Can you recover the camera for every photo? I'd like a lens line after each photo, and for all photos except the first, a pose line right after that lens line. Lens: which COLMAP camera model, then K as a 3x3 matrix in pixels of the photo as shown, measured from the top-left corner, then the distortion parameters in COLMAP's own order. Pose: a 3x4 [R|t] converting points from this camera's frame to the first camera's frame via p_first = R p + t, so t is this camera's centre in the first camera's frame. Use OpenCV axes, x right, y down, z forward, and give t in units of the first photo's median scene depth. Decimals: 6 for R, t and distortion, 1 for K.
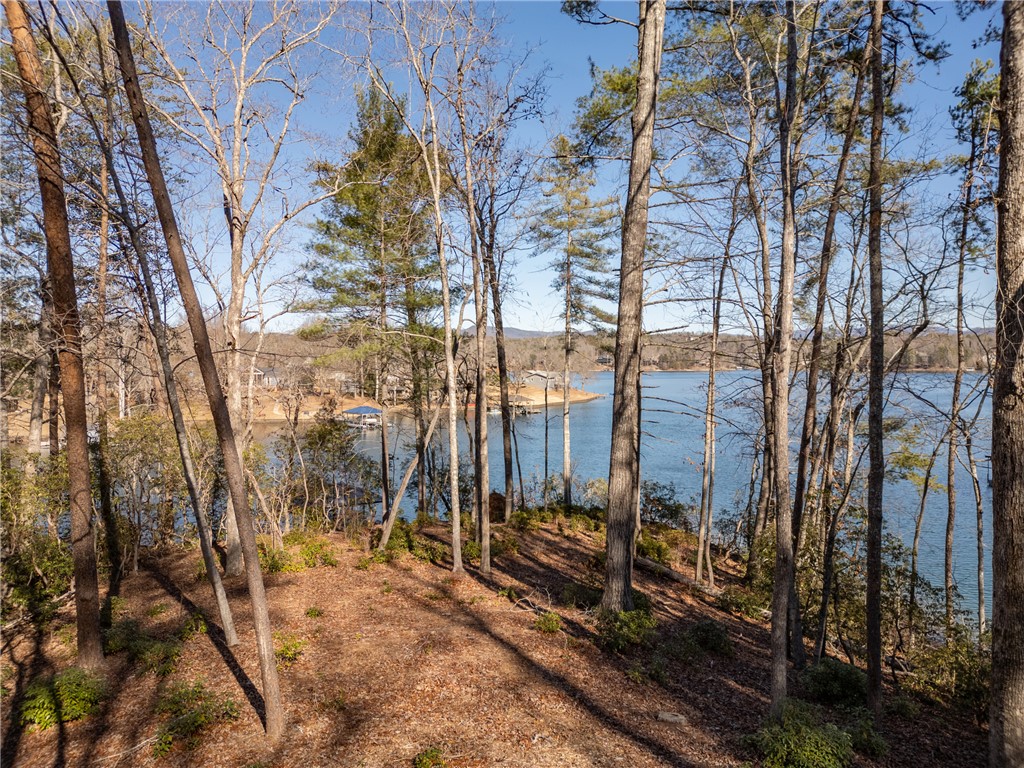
lens RADIAL K [[711.7, 0, 512.0], [0, 711.7, 384.0], [0, 0, 1]] dist [0.047514, -0.001422]
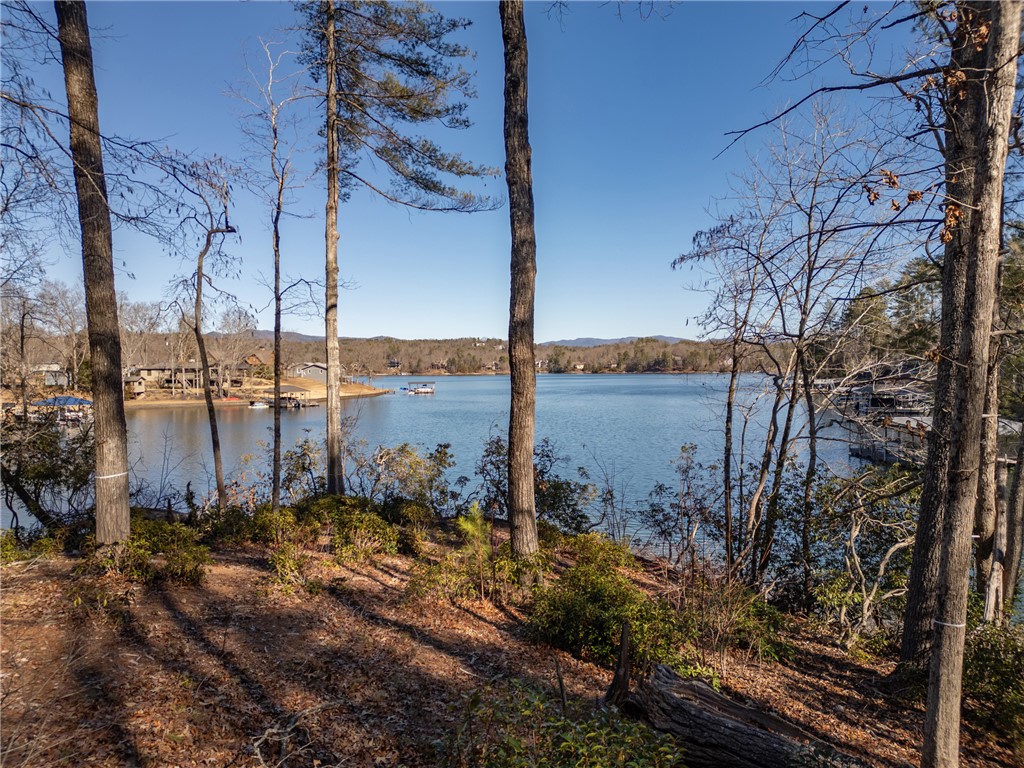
lens RADIAL K [[705.9, 0, 512.0], [0, 705.9, 384.0], [0, 0, 1]] dist [0.058339, -0.004189]
pose [[0.956180, -0.008913, 0.292643, 0.053915], [0.012134, 0.999884, -0.009194, 0.101185], [-0.292527, 0.012342, 0.956178, 0.522776]]
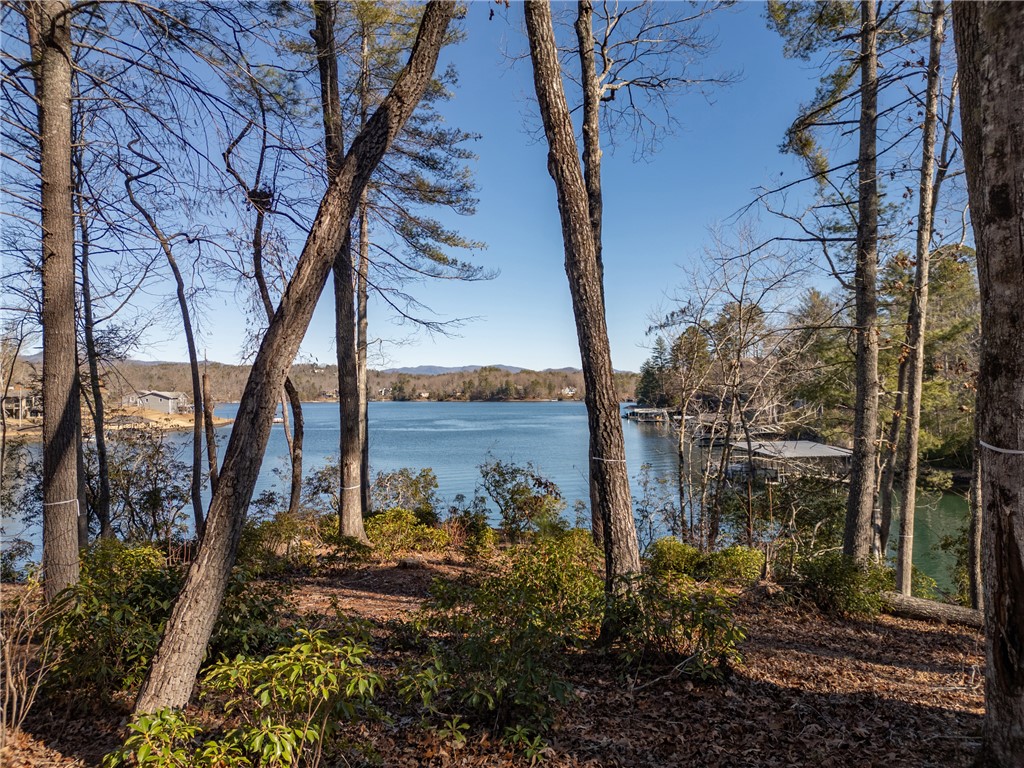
lens RADIAL K [[705.9, 0, 512.0], [0, 705.9, 384.0], [0, 0, 1]] dist [0.058339, -0.004189]
pose [[0.867381, 0.010004, 0.497544, -0.101870], [0.014586, 0.998857, -0.045512, 0.095164], [-0.497430, 0.046734, 0.866244, 0.457232]]
